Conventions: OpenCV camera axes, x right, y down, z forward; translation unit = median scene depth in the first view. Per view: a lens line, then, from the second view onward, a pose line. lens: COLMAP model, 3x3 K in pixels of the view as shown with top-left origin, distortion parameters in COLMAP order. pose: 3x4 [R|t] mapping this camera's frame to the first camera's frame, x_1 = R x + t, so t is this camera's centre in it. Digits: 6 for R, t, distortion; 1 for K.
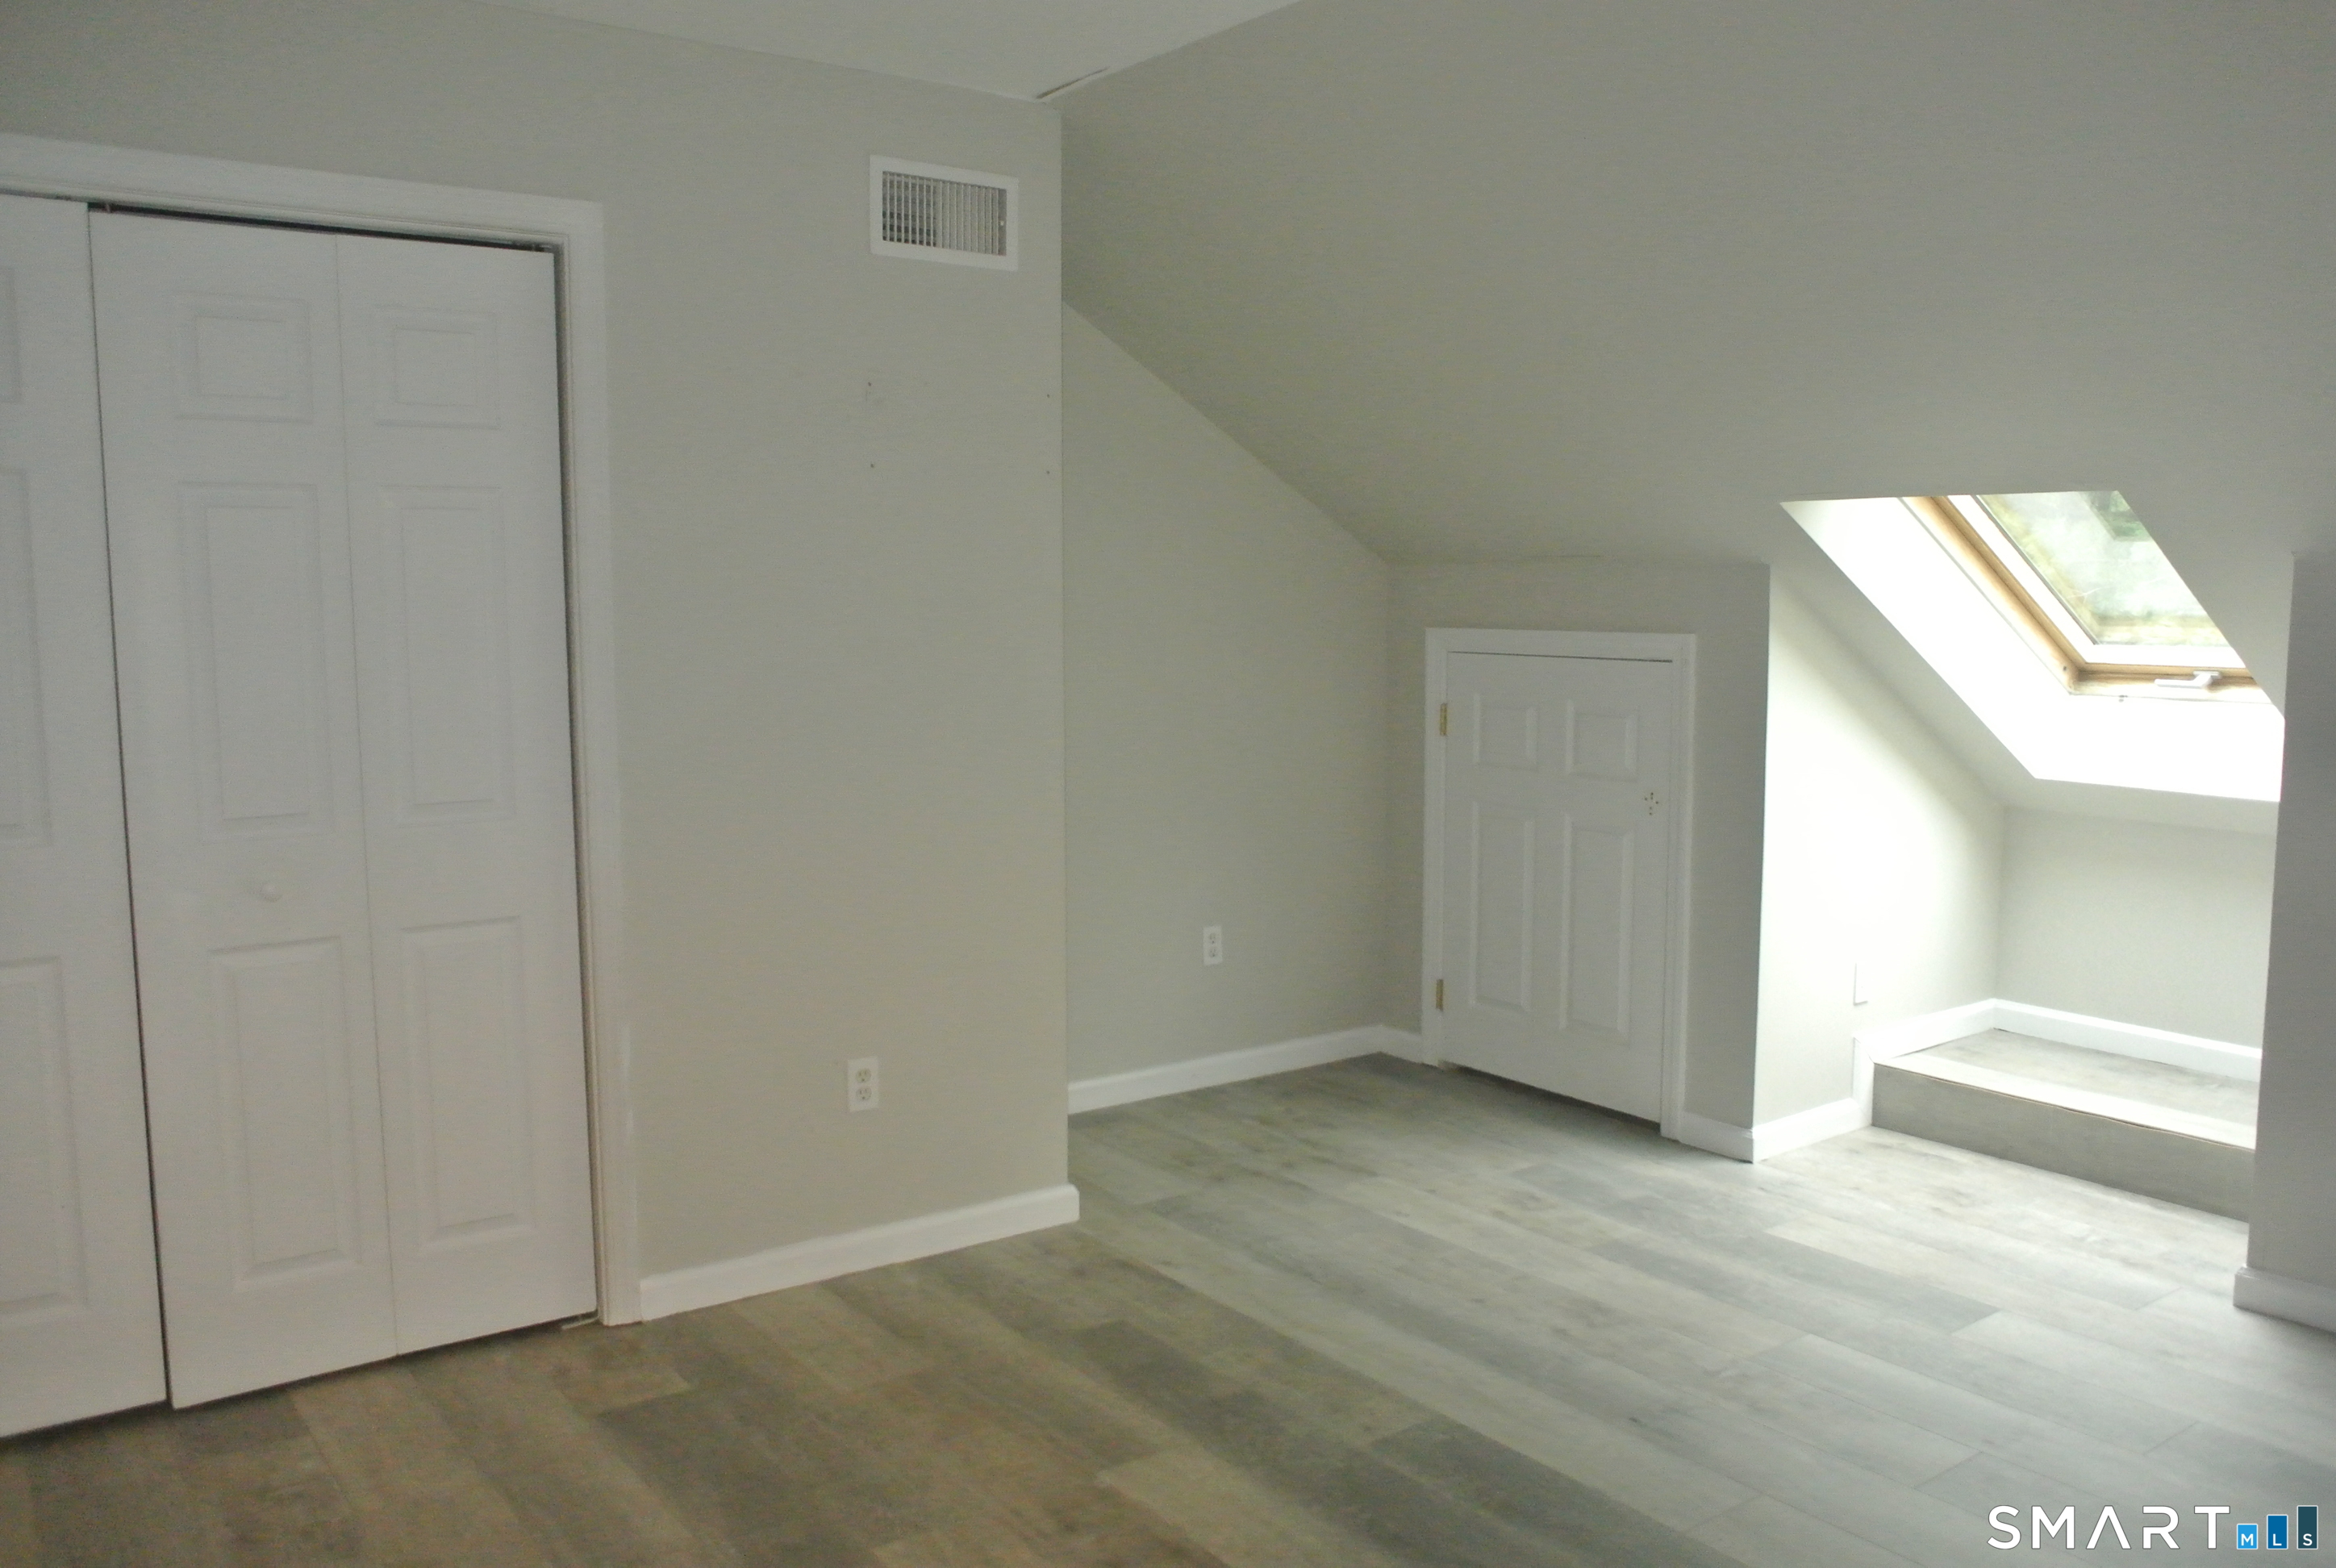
lens RADIAL K [[1849.8, 0, 1170.0], [0, 1849.8, 778.8], [0, 0, 1]] dist [-0.073686, 0.055567]
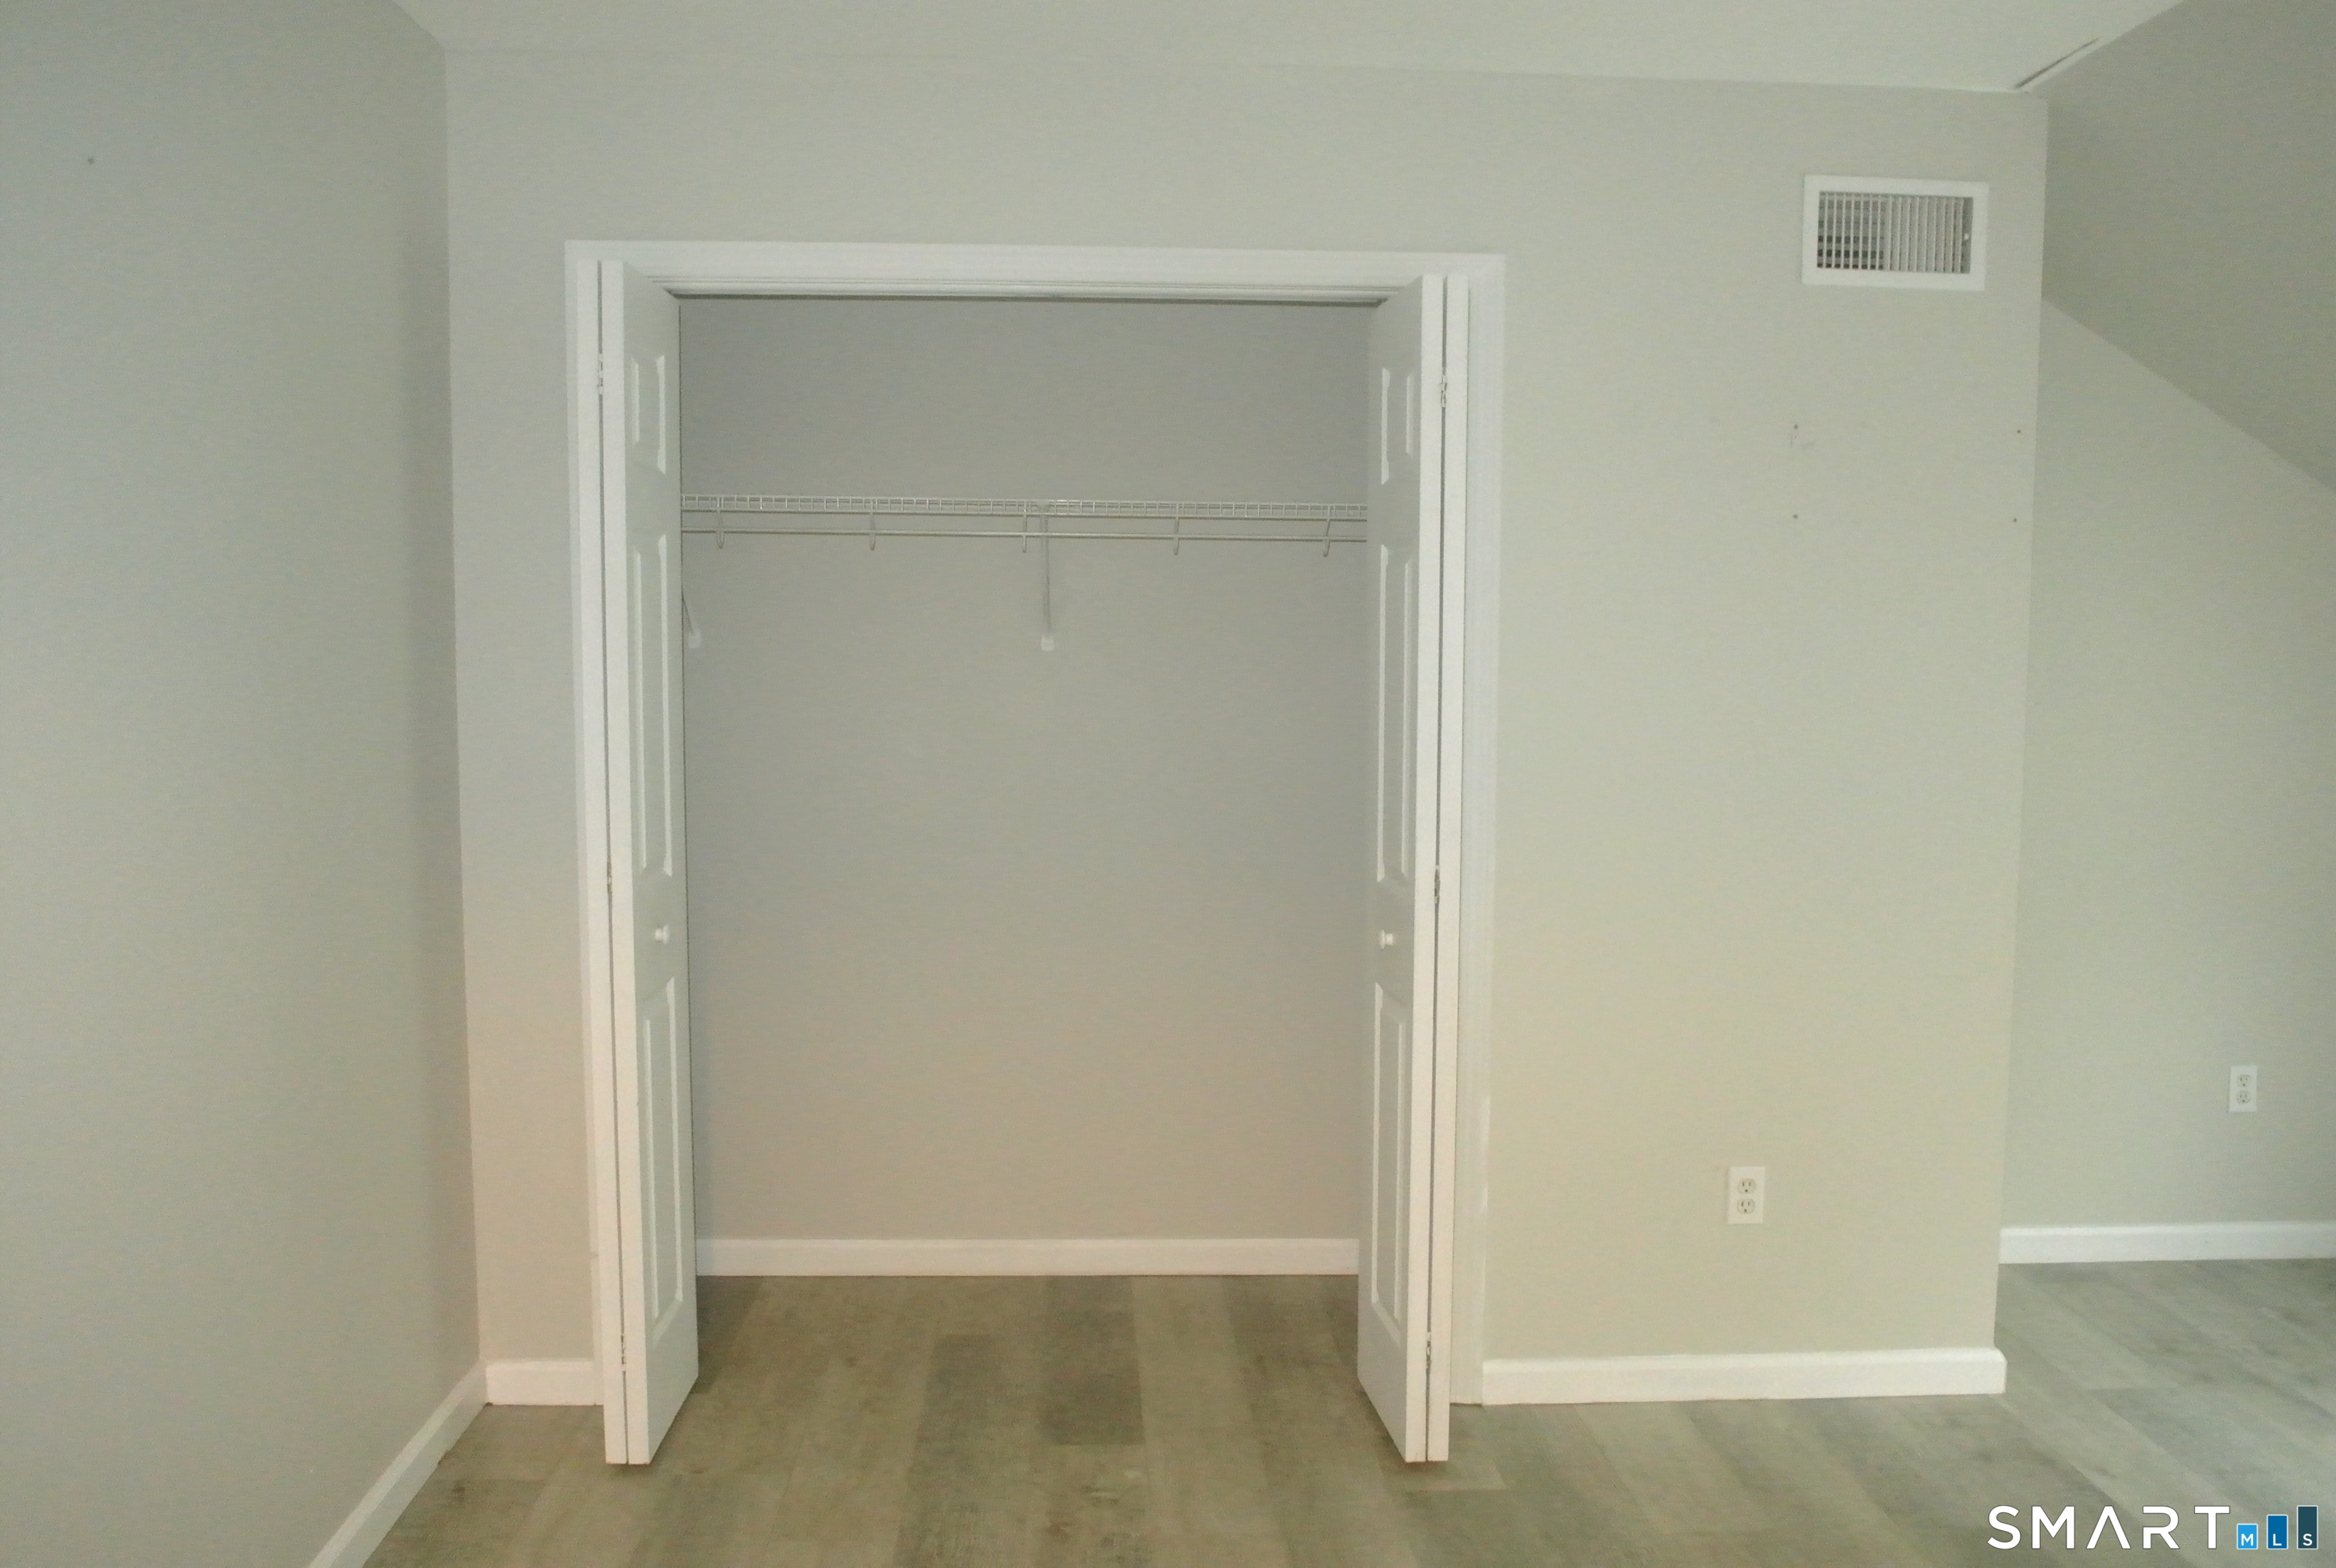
lens RADIAL K [[1849.8, 0, 1167.5], [0, 1849.8, 786.2], [0, 0, 1]] dist [-0.073686, 0.055567]
pose [[0.835512, 0.050479, -0.547149, 0.078185], [-0.064257, 0.997915, -0.006056, -0.011609], [0.545702, 0.040218, 0.837014, 0.078249]]
